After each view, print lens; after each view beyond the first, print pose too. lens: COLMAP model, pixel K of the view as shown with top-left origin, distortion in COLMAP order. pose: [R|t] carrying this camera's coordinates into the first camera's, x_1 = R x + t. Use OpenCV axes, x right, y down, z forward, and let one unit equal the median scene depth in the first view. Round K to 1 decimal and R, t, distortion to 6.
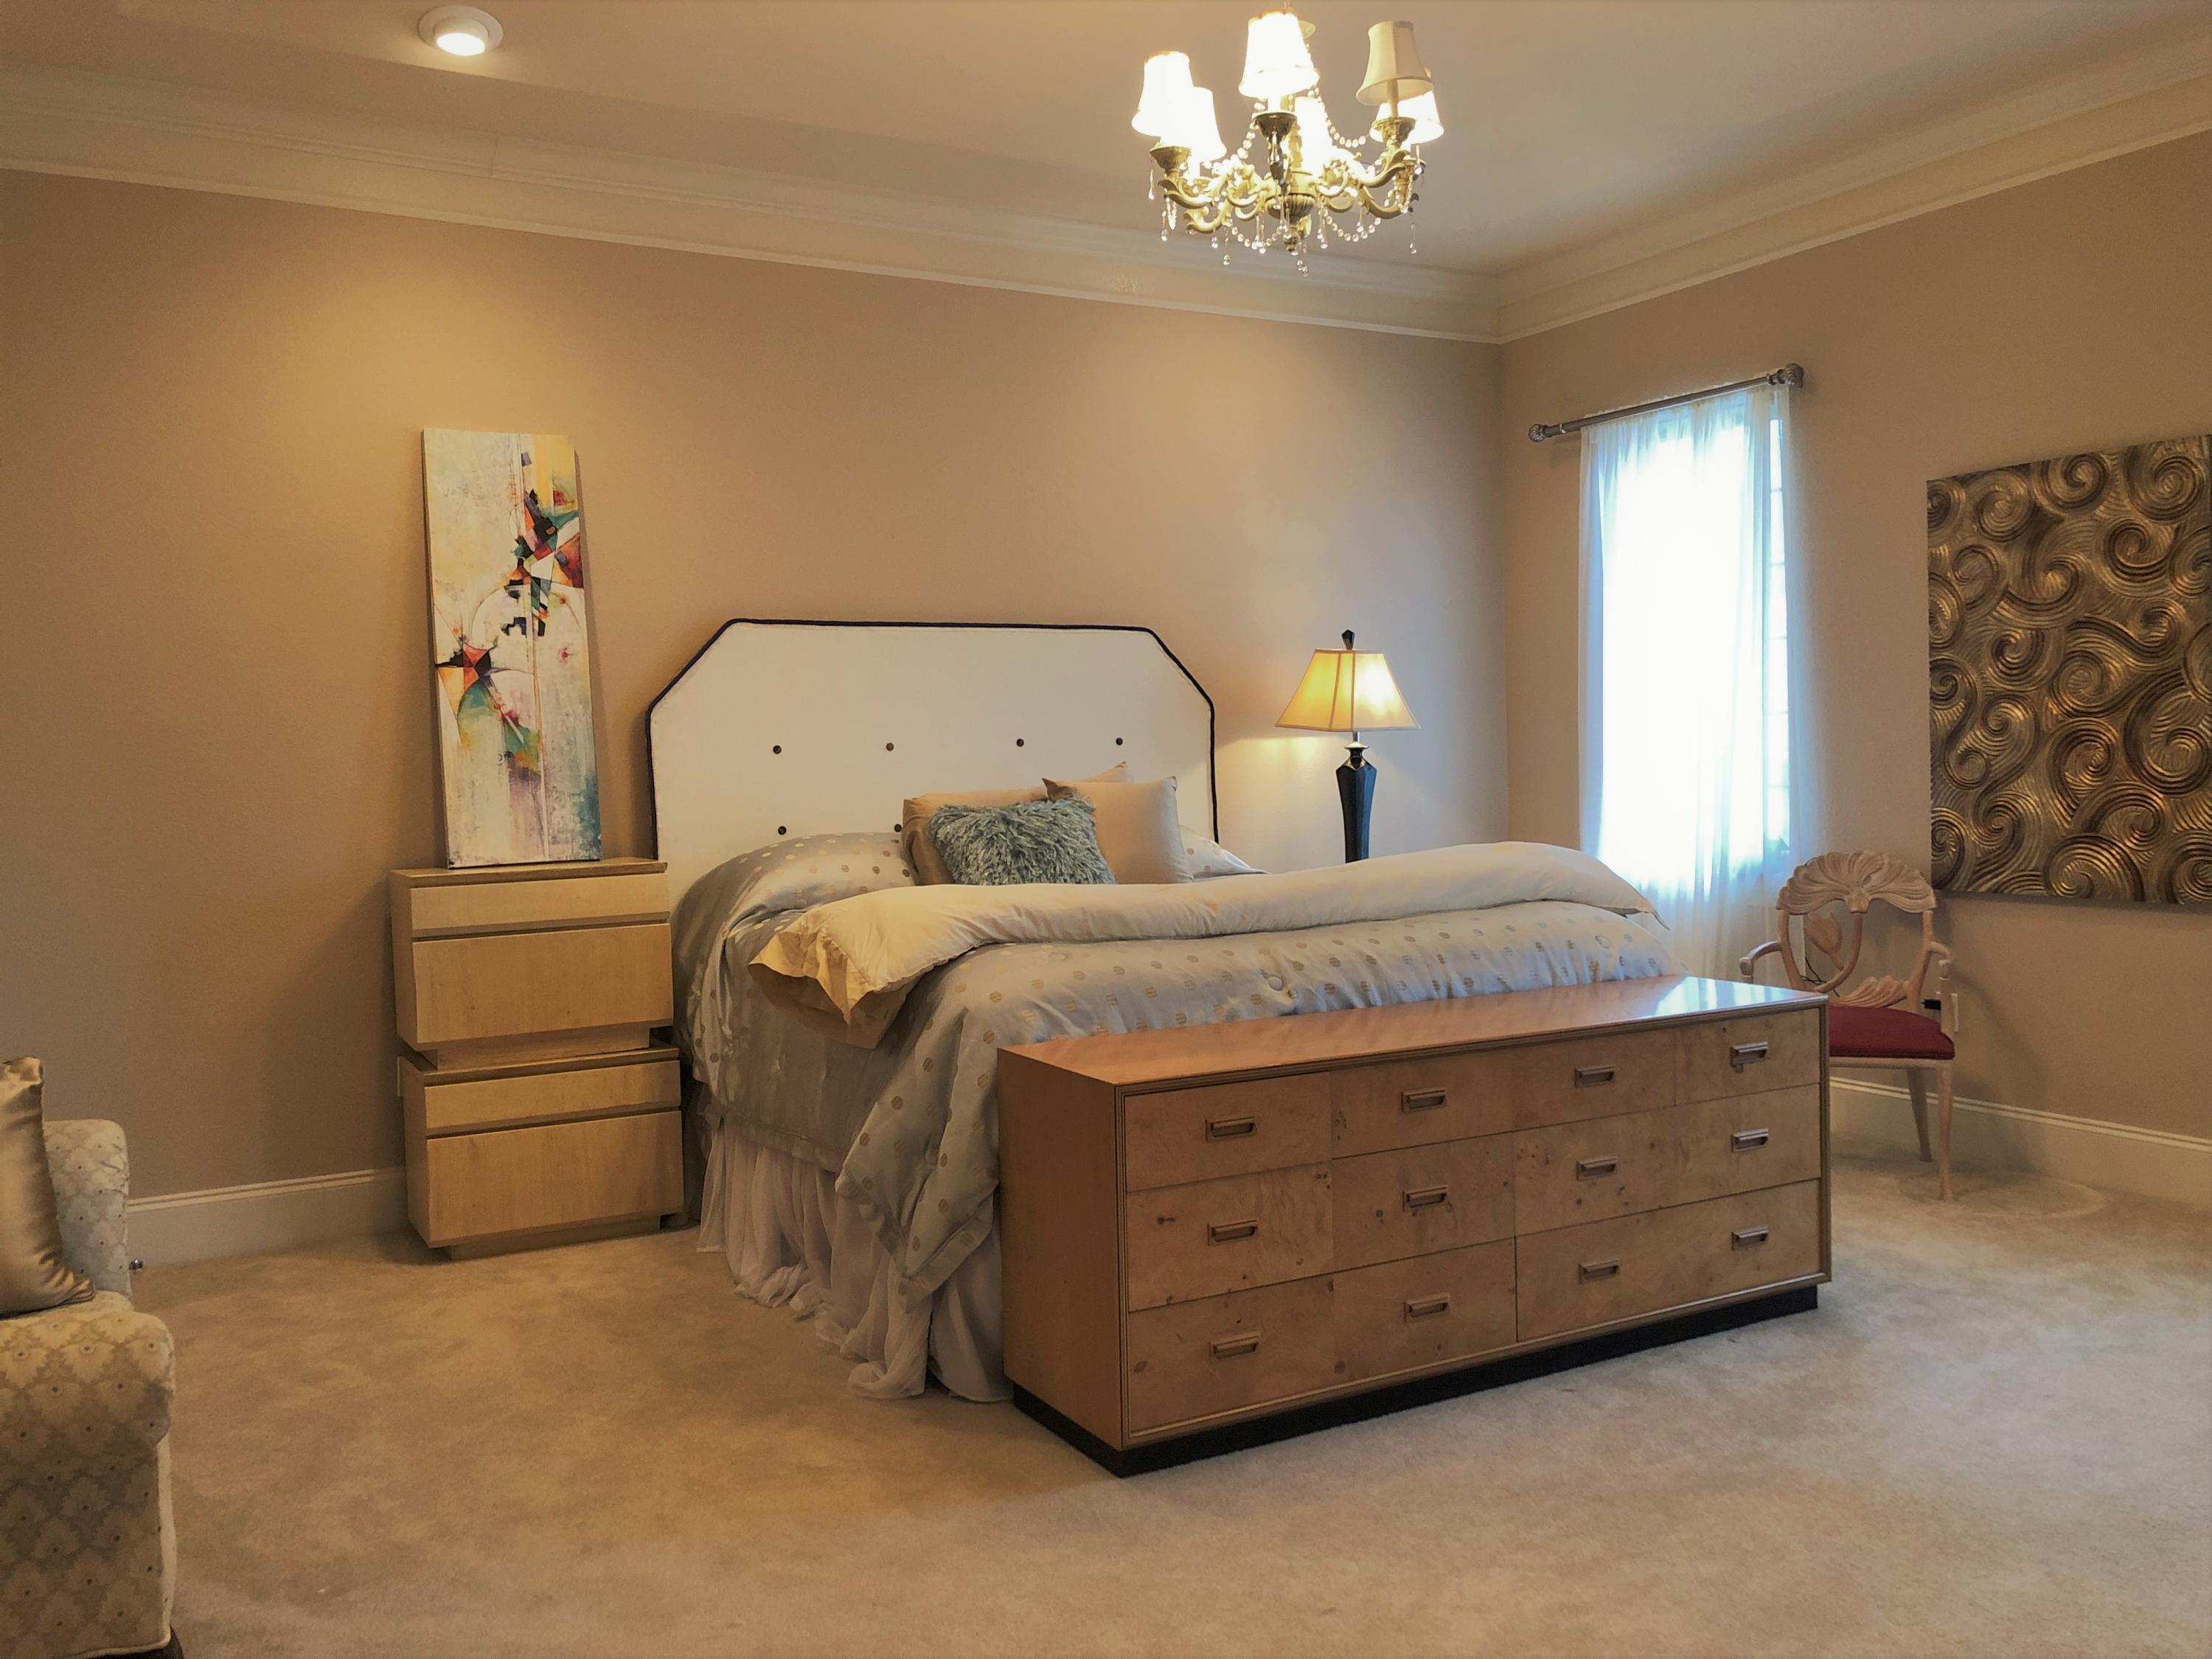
lens RADIAL K [[1819.4, 0, 1114.9], [0, 1819.4, 818.9], [0, 0, 1]] dist [0.077428, -0.083722]
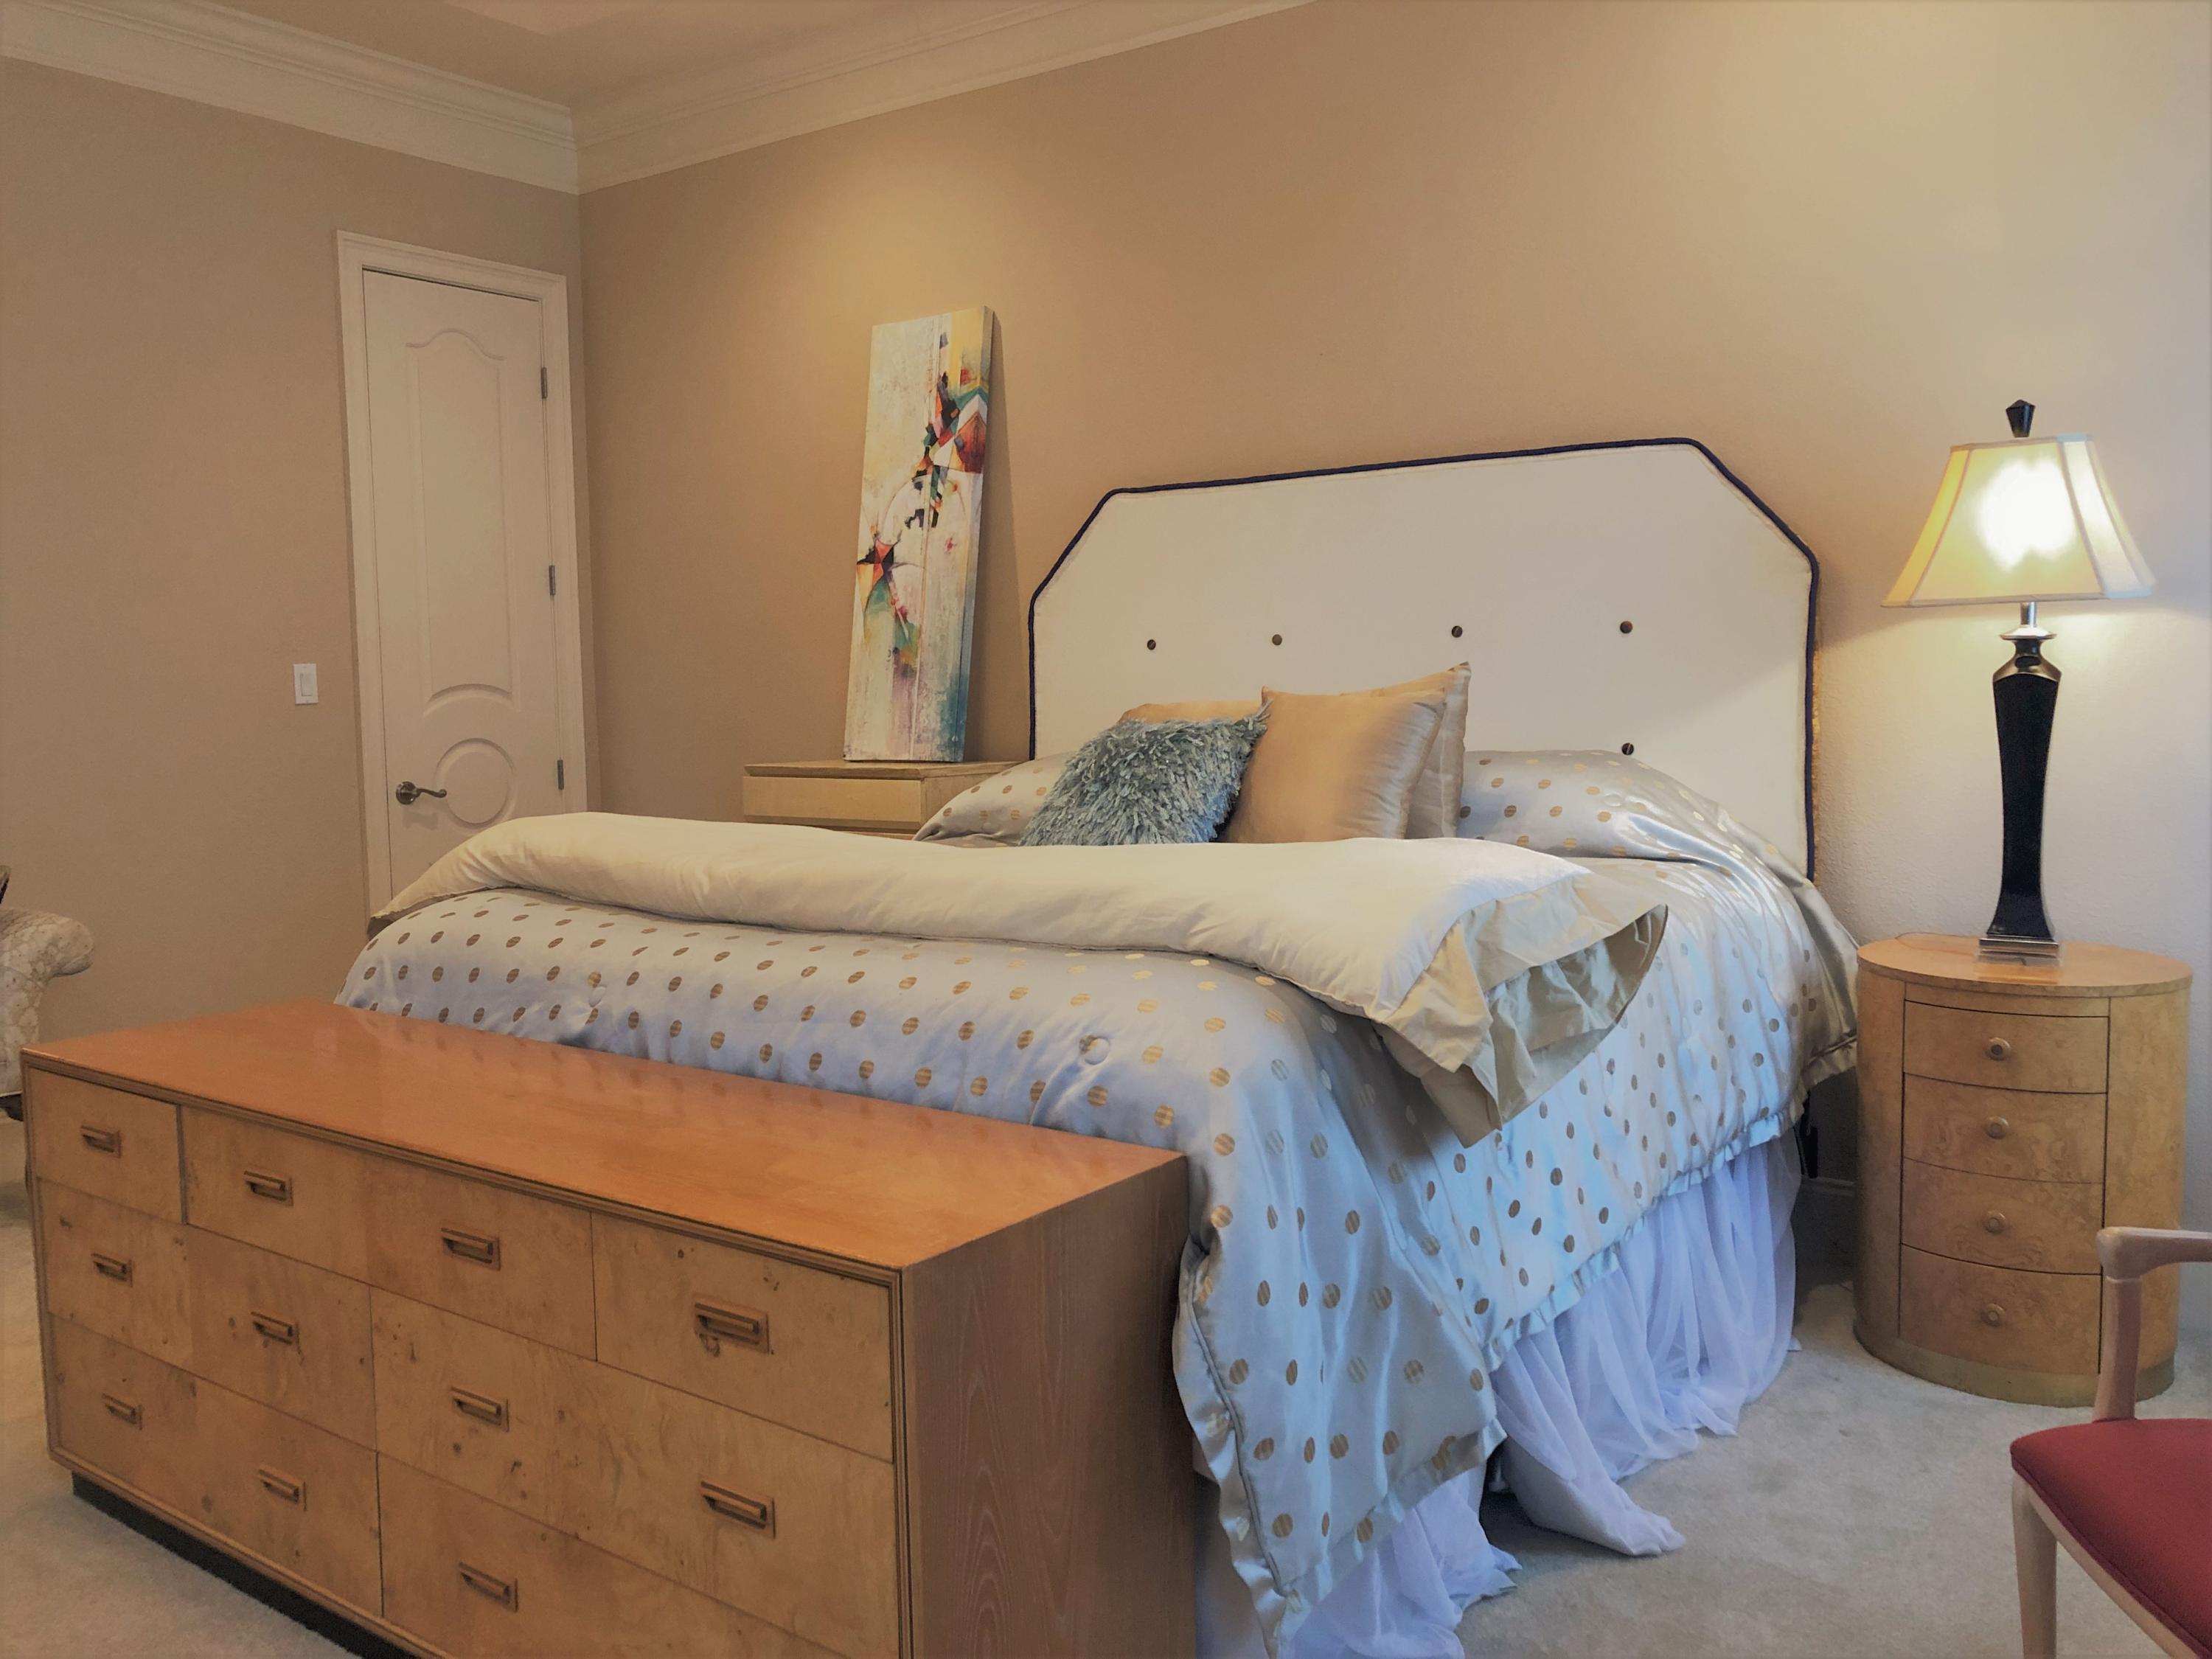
lens RADIAL K [[1819.4, 0, 1109.6], [0, 1819.4, 844.8], [0, 0, 1]] dist [0.077428, -0.083722]
pose [[0.387545, 0.104159, -0.915948, 0.622910], [-0.027101, 0.994454, 0.101620, -0.033495], [0.921452, -0.014559, 0.388218, 0.711122]]
